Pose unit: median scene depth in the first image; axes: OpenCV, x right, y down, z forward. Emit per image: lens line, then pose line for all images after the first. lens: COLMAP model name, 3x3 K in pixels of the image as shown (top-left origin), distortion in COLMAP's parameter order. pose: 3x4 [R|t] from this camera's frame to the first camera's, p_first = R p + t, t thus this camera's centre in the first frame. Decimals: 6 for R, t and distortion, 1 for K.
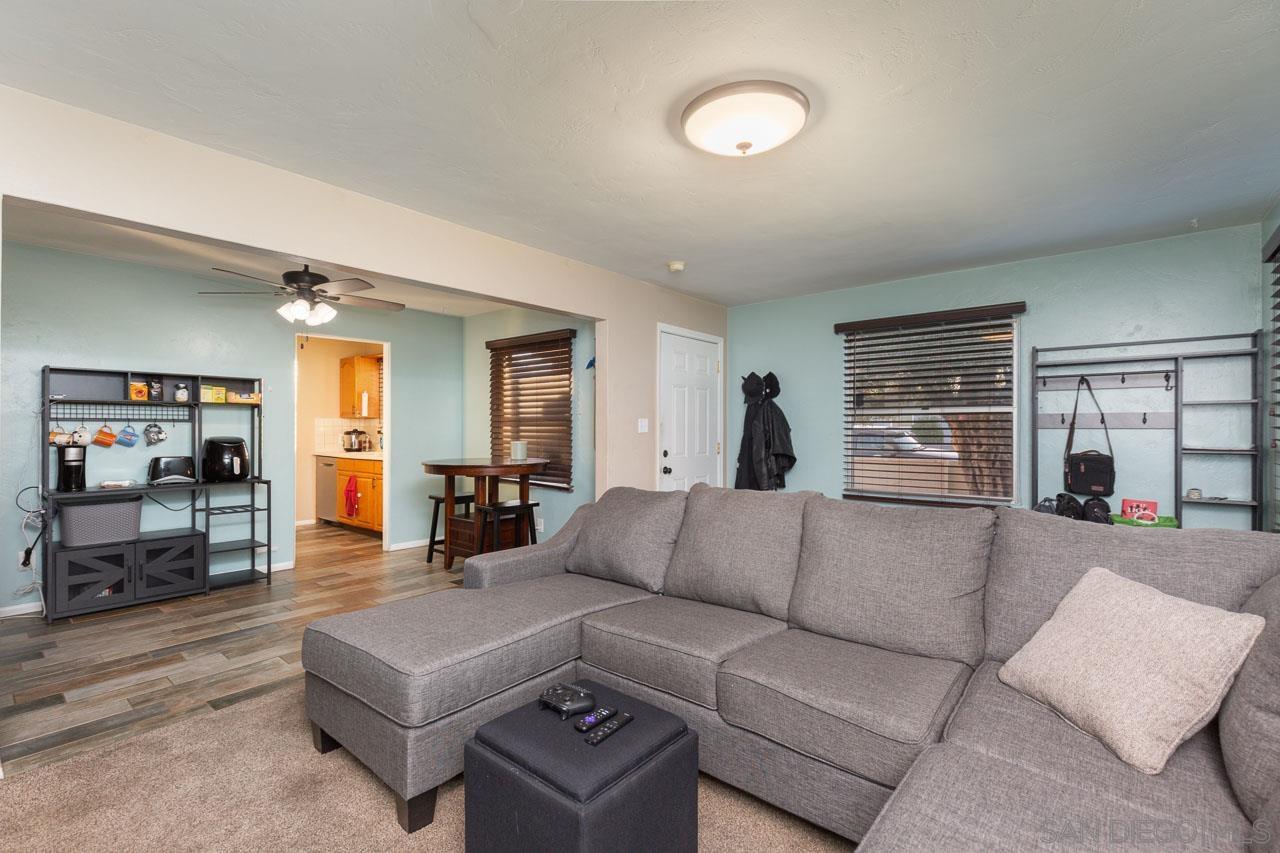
lens RADIAL K [[573.4, 0, 641.4], [0, 573.4, 428.3], [0, 0, 1]] dist [0.000421, -0.001134]
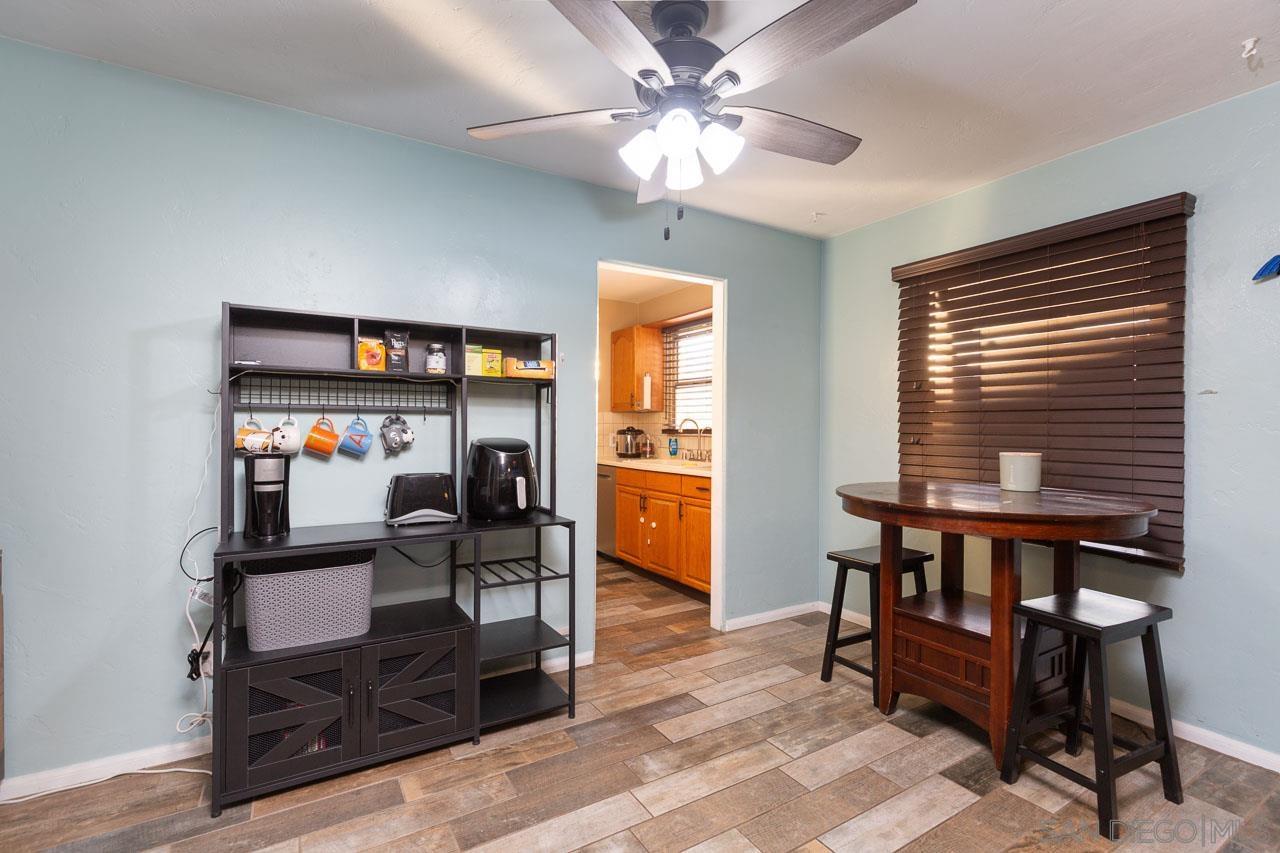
lens RADIAL K [[573.4, 0, 636.2], [0, 573.4, 426.5], [0, 0, 1]] dist [0.000421, -0.001134]
pose [[0.943530, 0.000588, -0.331286, -0.422250], [-0.001343, 0.999997, -0.002052, 0.003664], [0.331284, 0.002381, 0.943528, 0.523960]]
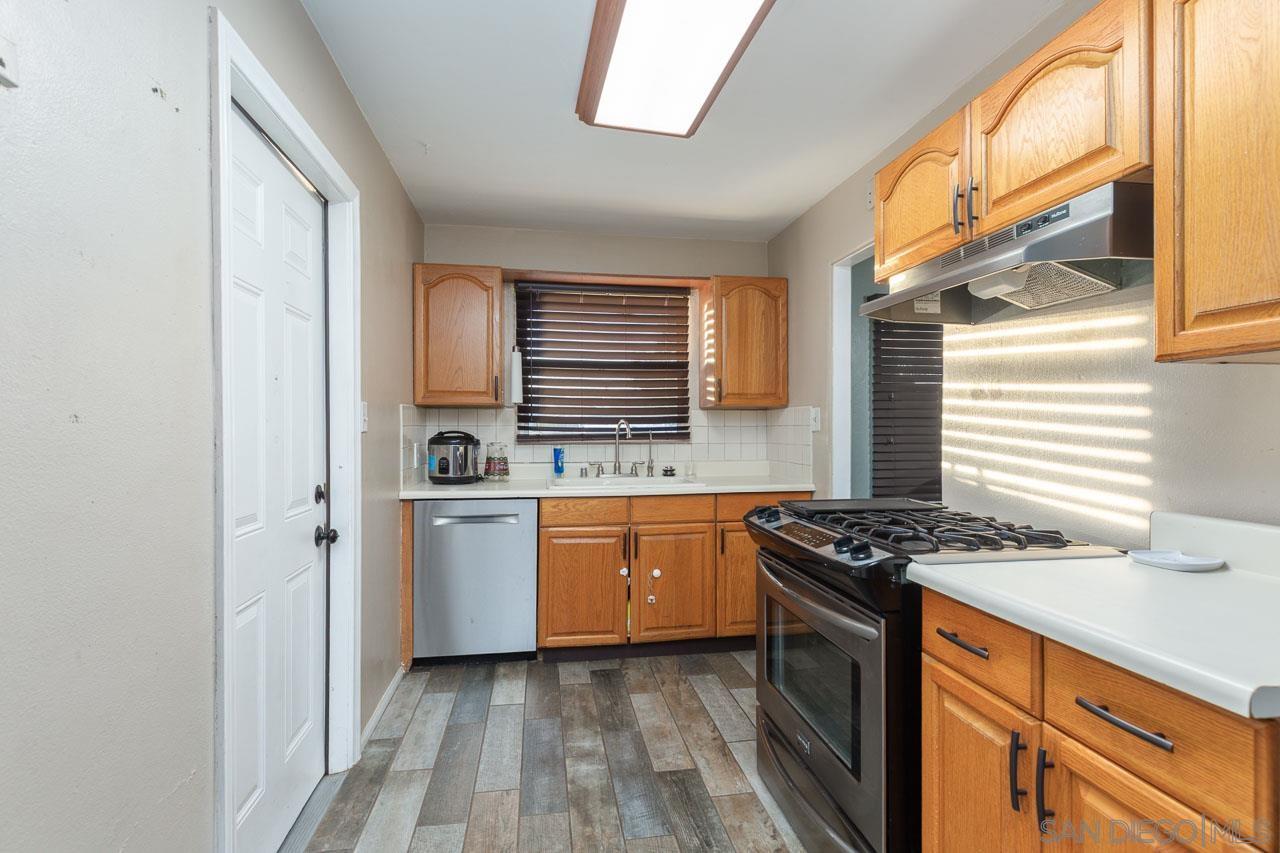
lens RADIAL K [[573.4, 0, 636.1], [0, 573.4, 426.7], [0, 0, 1]] dist [0.000421, -0.001134]
pose [[0.655778, 0.003265, 0.754947, -1.245049], [0.001821, 0.999981, -0.005906, 0.000602], [-0.754952, 0.005248, 0.655759, 1.030303]]
